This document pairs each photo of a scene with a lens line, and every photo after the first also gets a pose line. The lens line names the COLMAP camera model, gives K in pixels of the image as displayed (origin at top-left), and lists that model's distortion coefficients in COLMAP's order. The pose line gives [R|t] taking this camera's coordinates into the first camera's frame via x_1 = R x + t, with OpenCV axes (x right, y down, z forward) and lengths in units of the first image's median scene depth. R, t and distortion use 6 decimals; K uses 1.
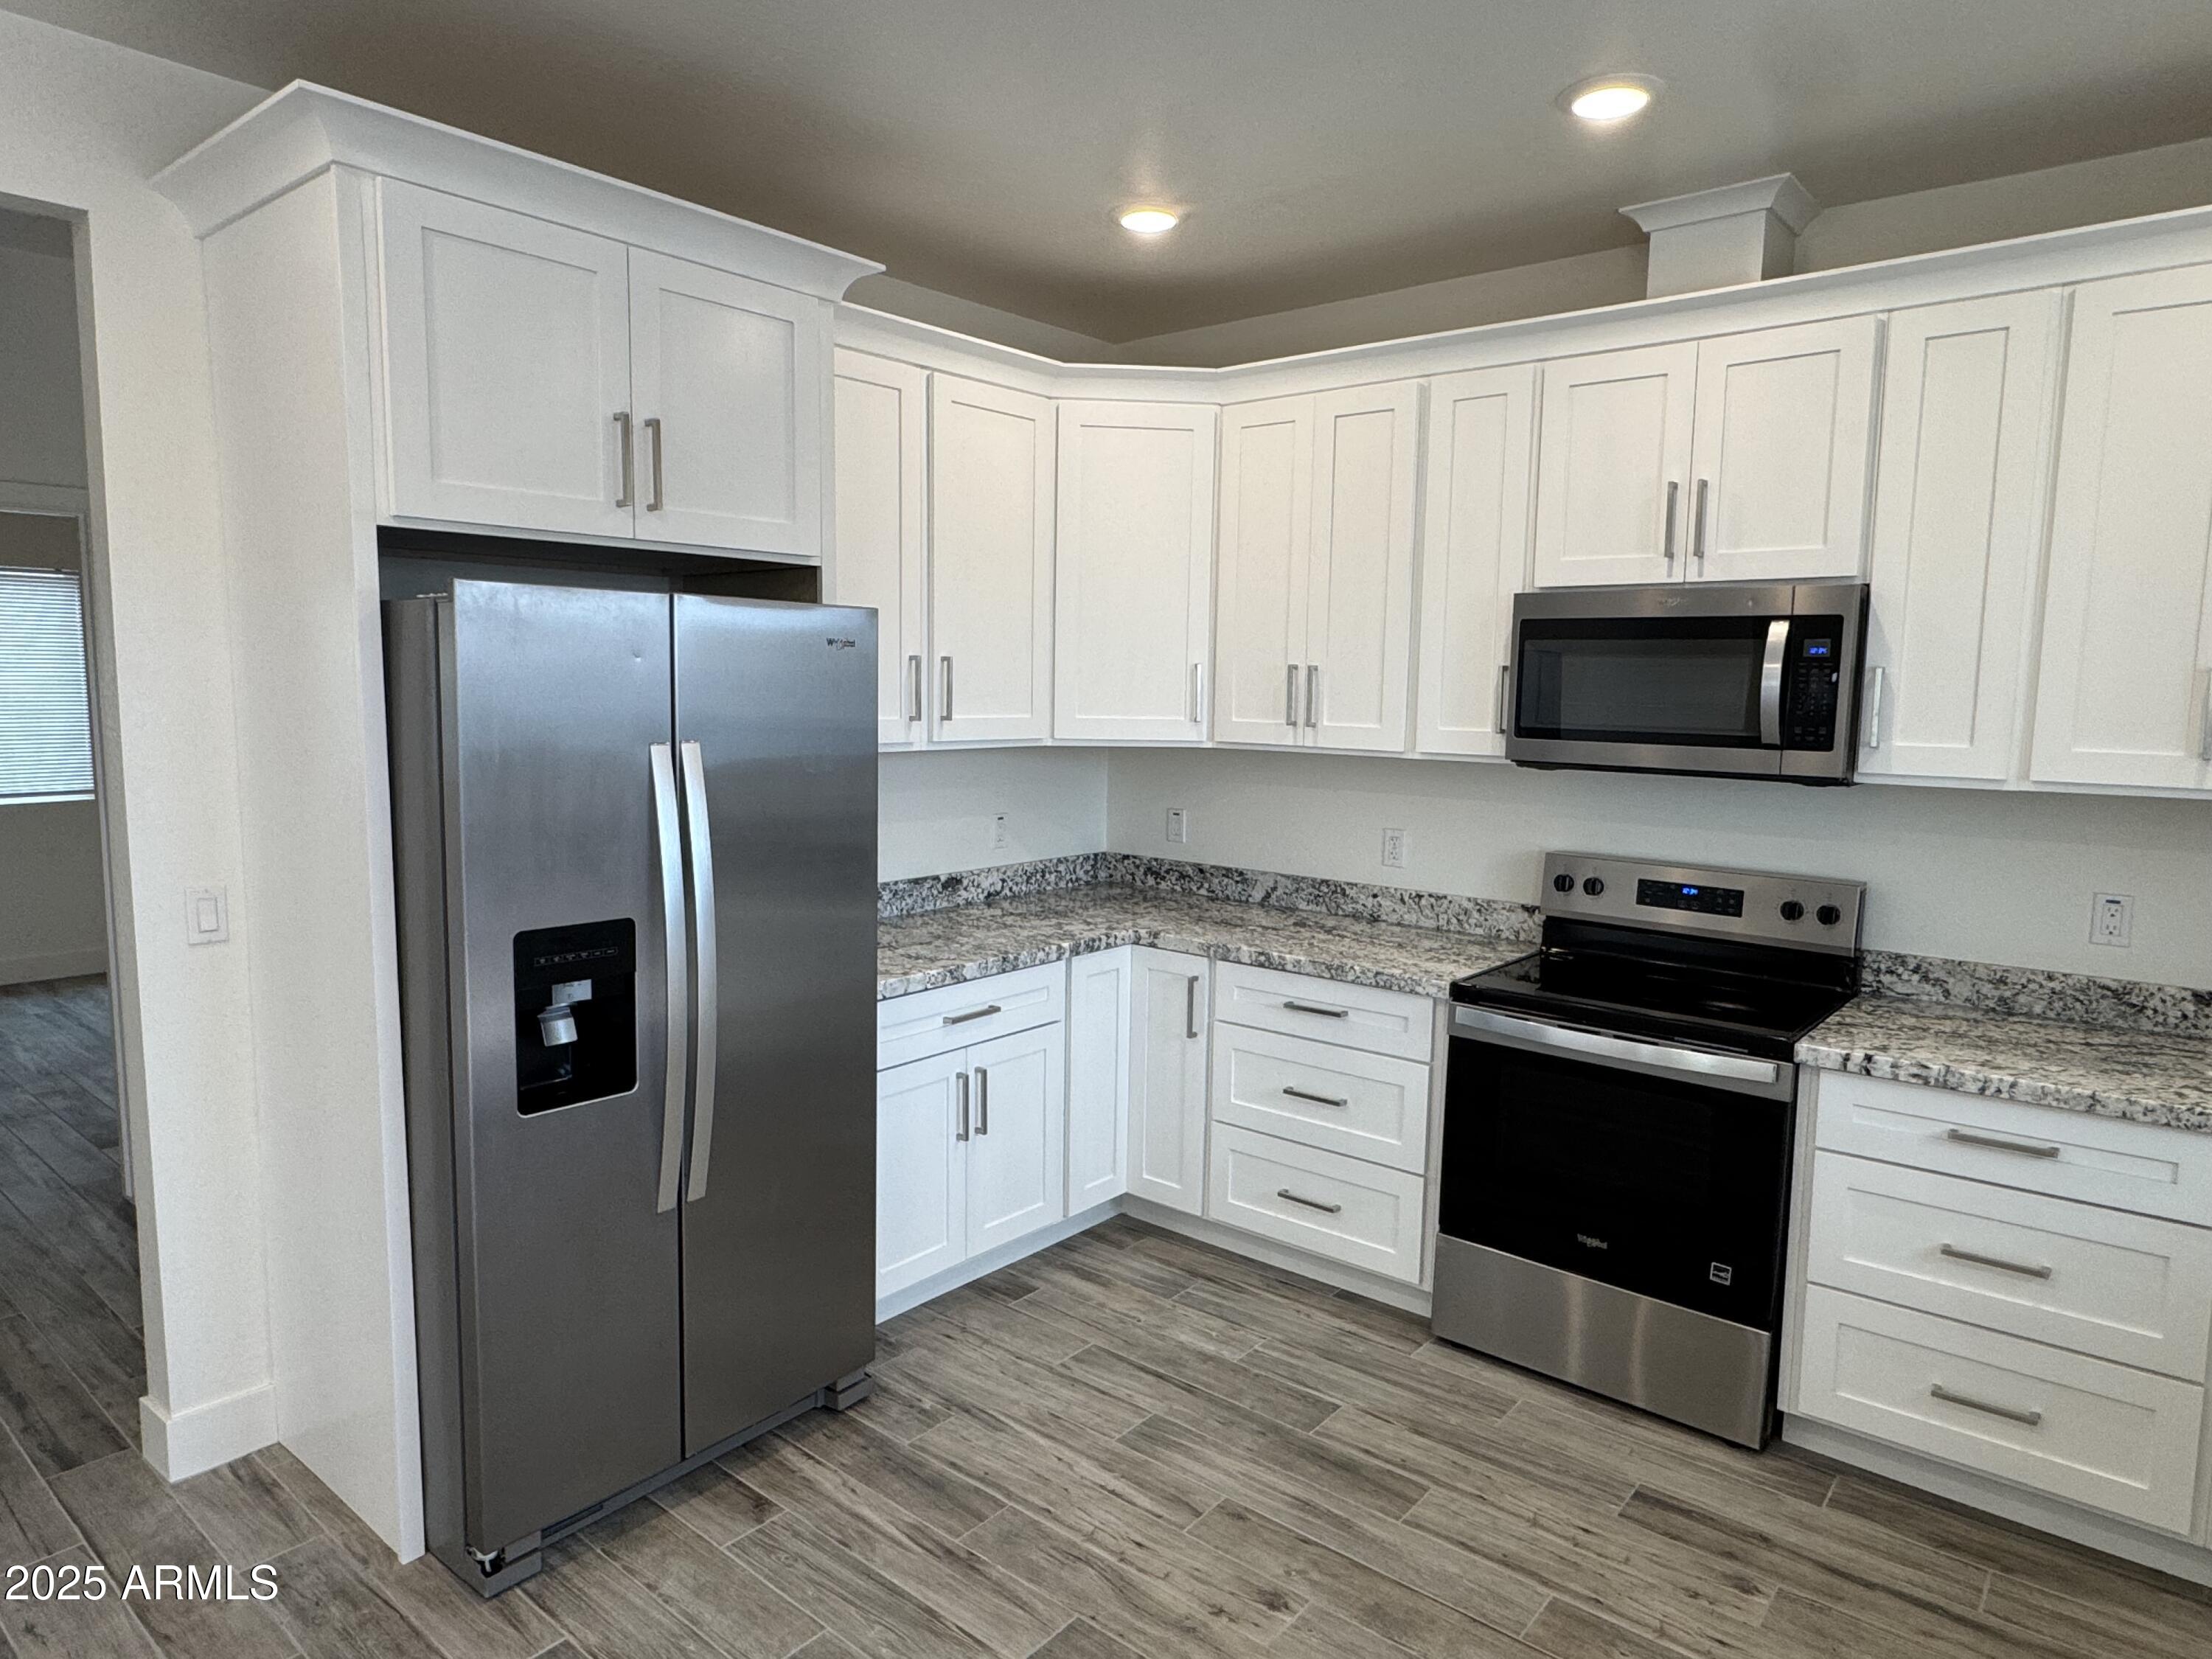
lens RADIAL K [[1327.9, 0, 1095.4], [0, 1327.9, 831.5], [0, 0, 1]] dist [-0.005581, -0.001530]
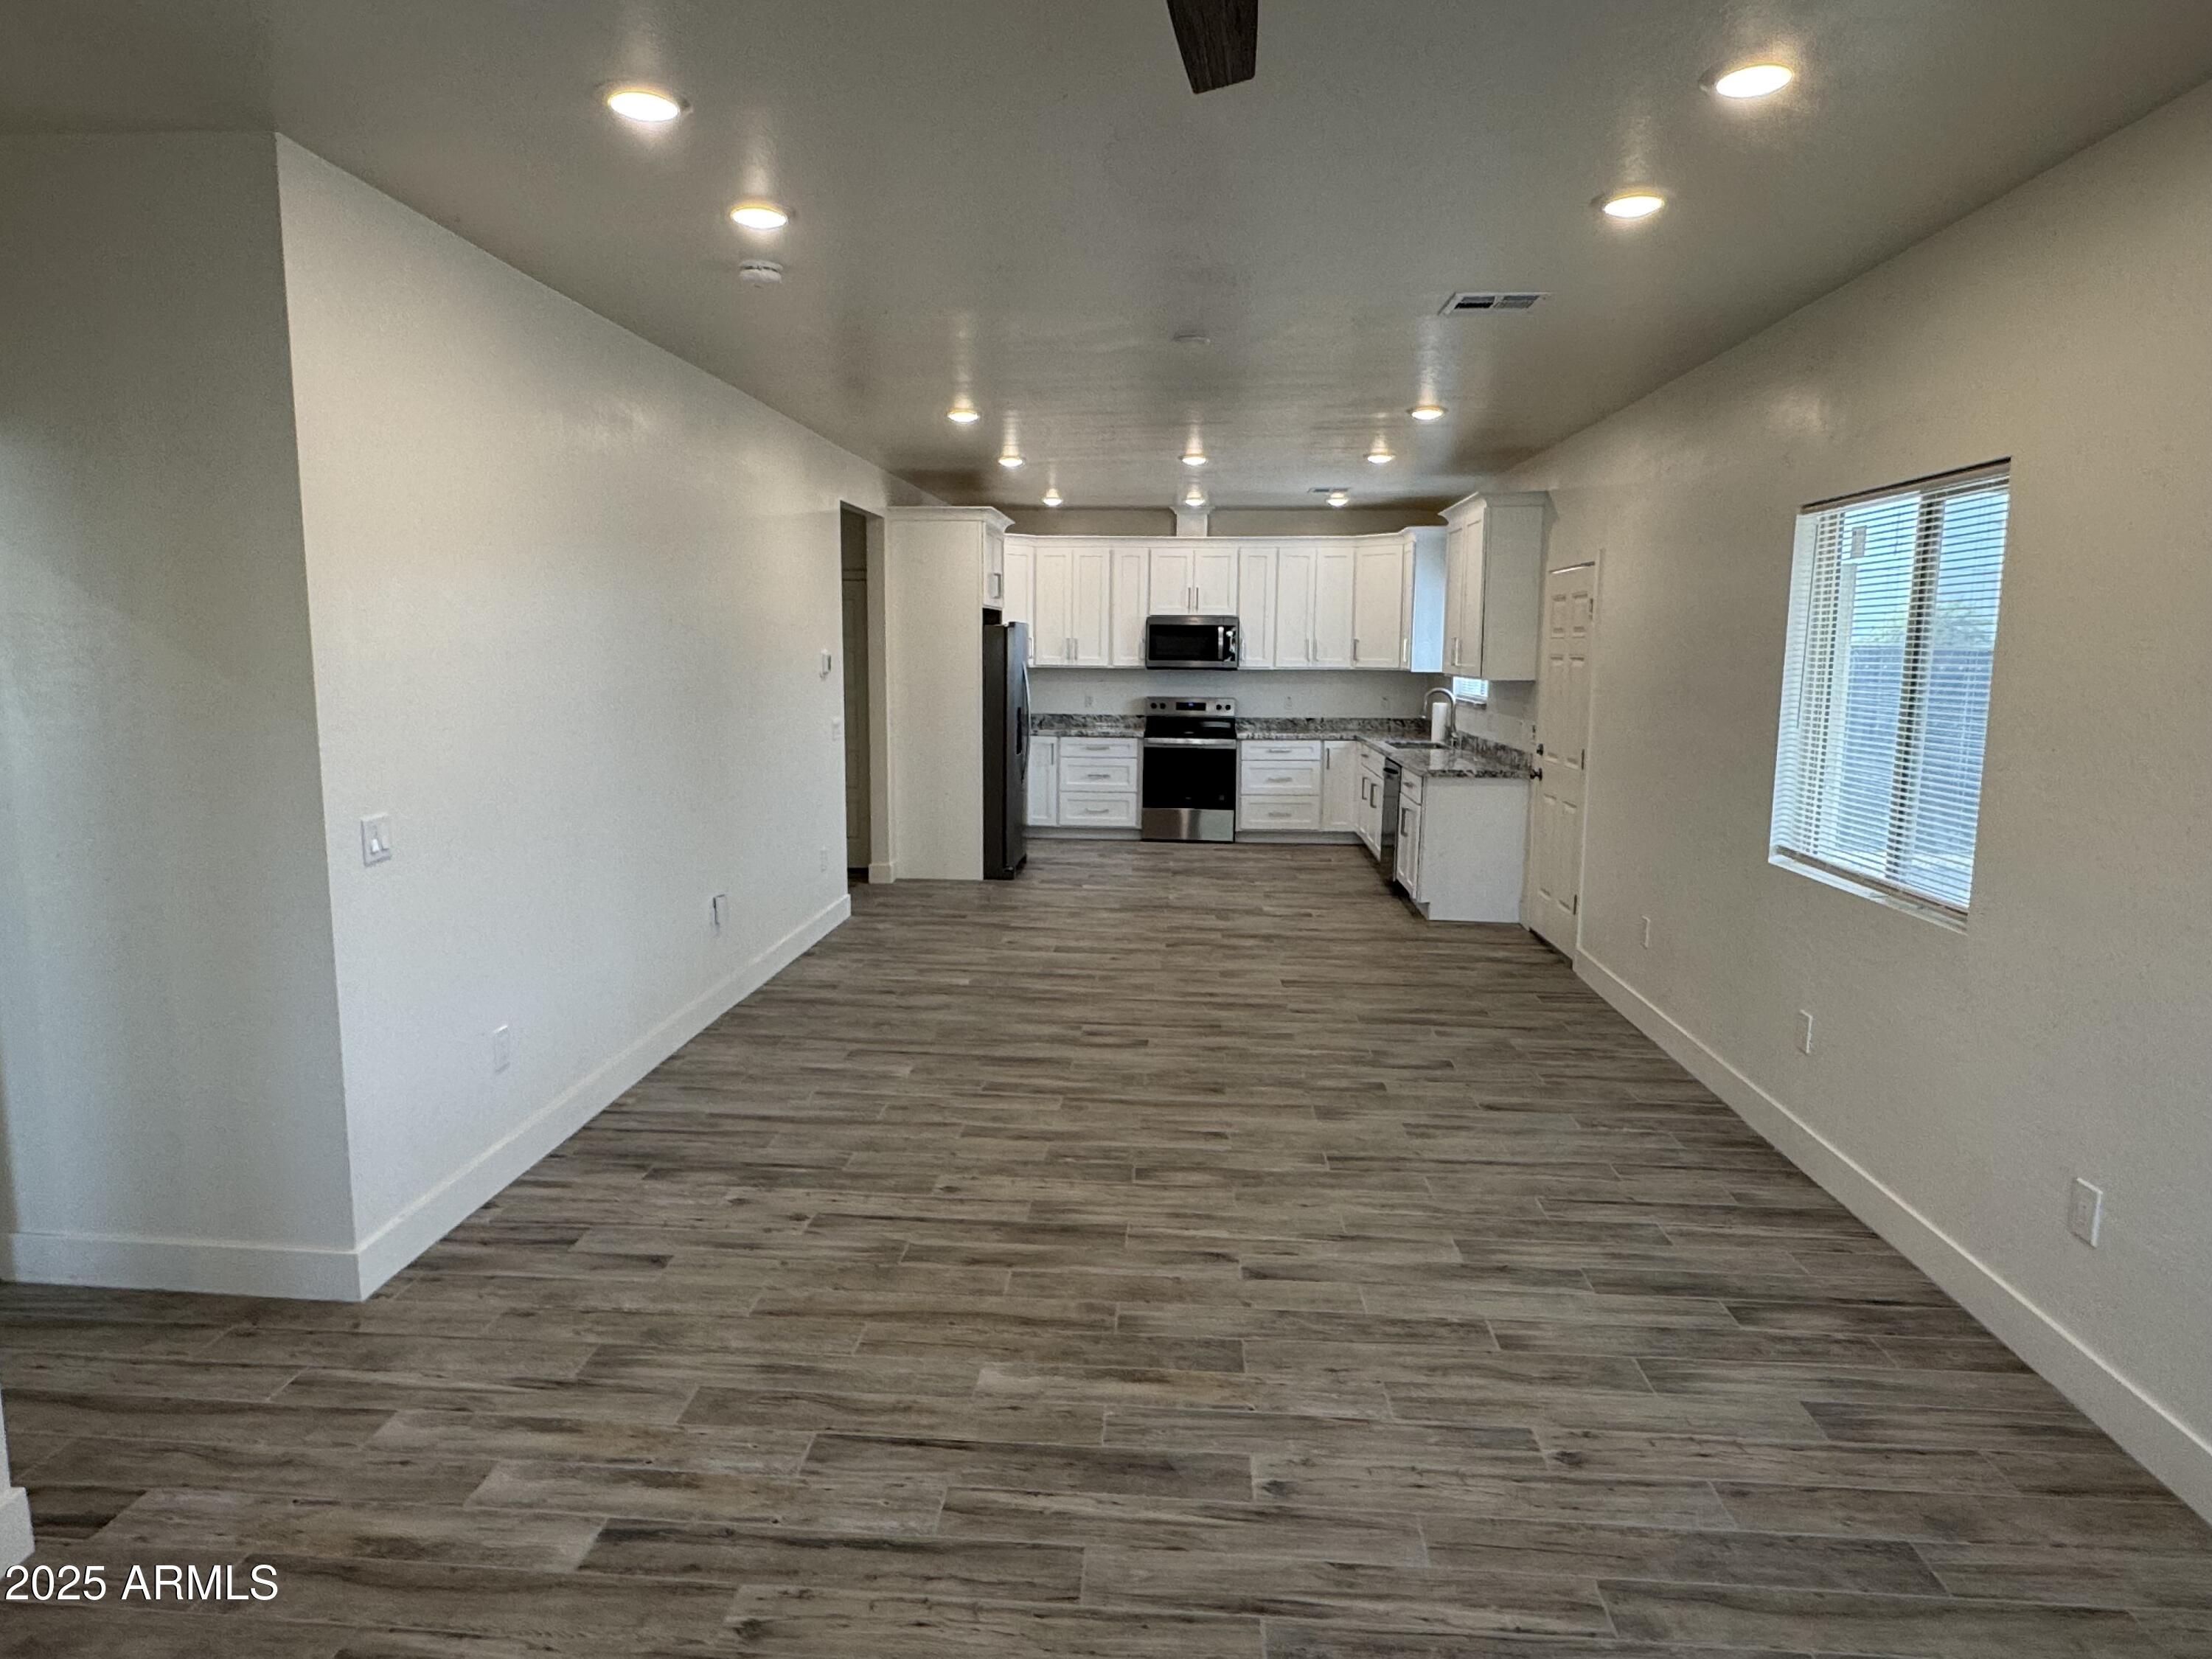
lens RADIAL K [[1327.9, 0, 1103.5], [0, 1327.9, 818.1], [0, 0, 1]] dist [-0.005581, -0.001530]
pose [[0.802845, -0.090851, 0.589226, -1.951901], [0.070260, 0.995852, 0.057815, 0.136306], [-0.592034, -0.005017, 0.805897, -1.784125]]
